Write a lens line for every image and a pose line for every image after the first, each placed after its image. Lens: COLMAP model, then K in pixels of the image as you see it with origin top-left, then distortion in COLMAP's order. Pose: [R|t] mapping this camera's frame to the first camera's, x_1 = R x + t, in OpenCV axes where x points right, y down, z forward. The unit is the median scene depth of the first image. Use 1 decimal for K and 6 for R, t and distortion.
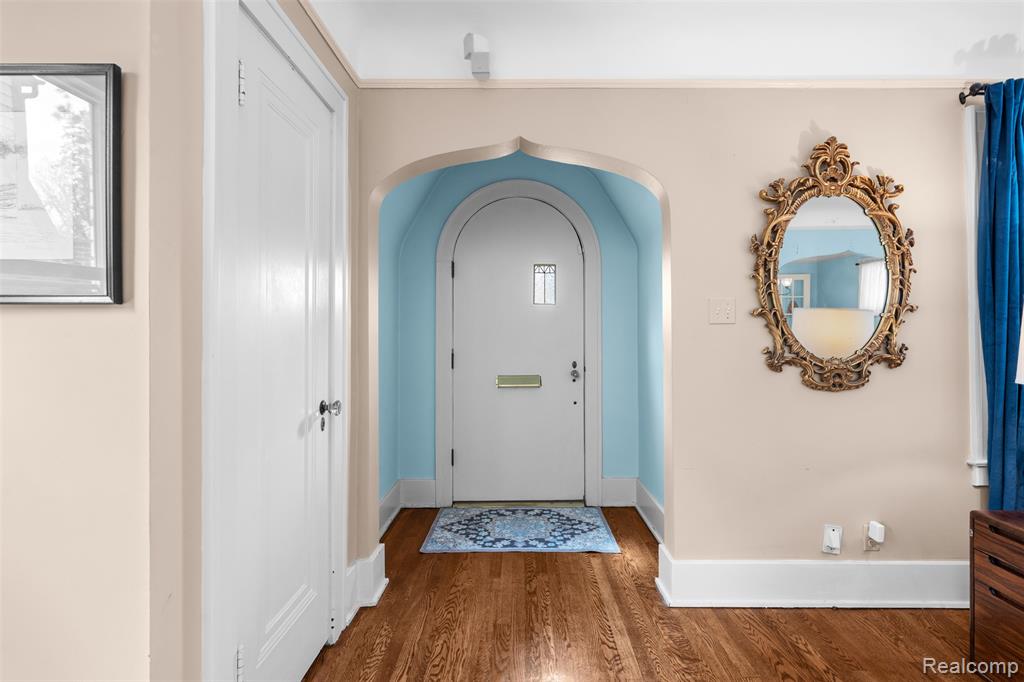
lens RADIAL K [[485.8, 0, 528.7], [0, 485.8, 329.4], [0, 0, 1]] dist [-0.003353, 0.000881]
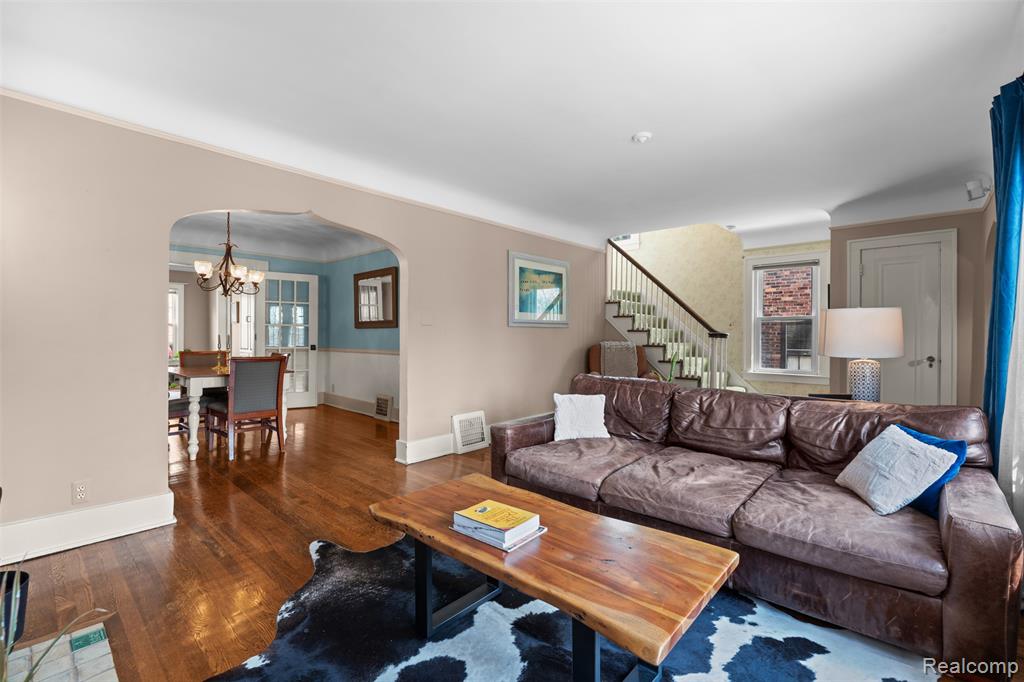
lens RADIAL K [[453.6, 0, 518.8], [0, 453.6, 331.6], [0, 0, 1]] dist [-0.007172, 0.002069]
pose [[-0.668617, -0.006256, -0.743580, 2.444866], [0.008124, 0.999843, -0.015717, 0.027792], [0.743562, -0.016549, -0.668462, 0.828527]]
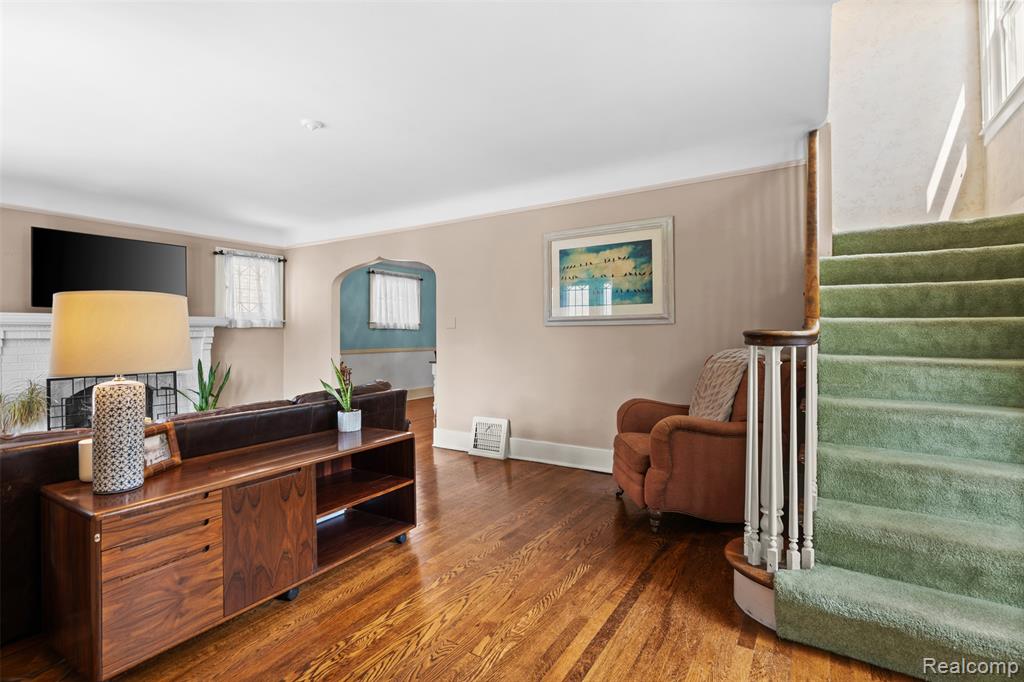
lens RADIAL K [[485.8, 0, 514.7], [0, 485.8, 326.6], [0, 0, 1]] dist [-0.003353, 0.000881]
pose [[-0.846348, 0.013283, 0.532465, -0.218146], [-0.002067, 0.999600, -0.028222, 0.024769], [-0.532627, -0.024987, -0.845981, 1.041662]]
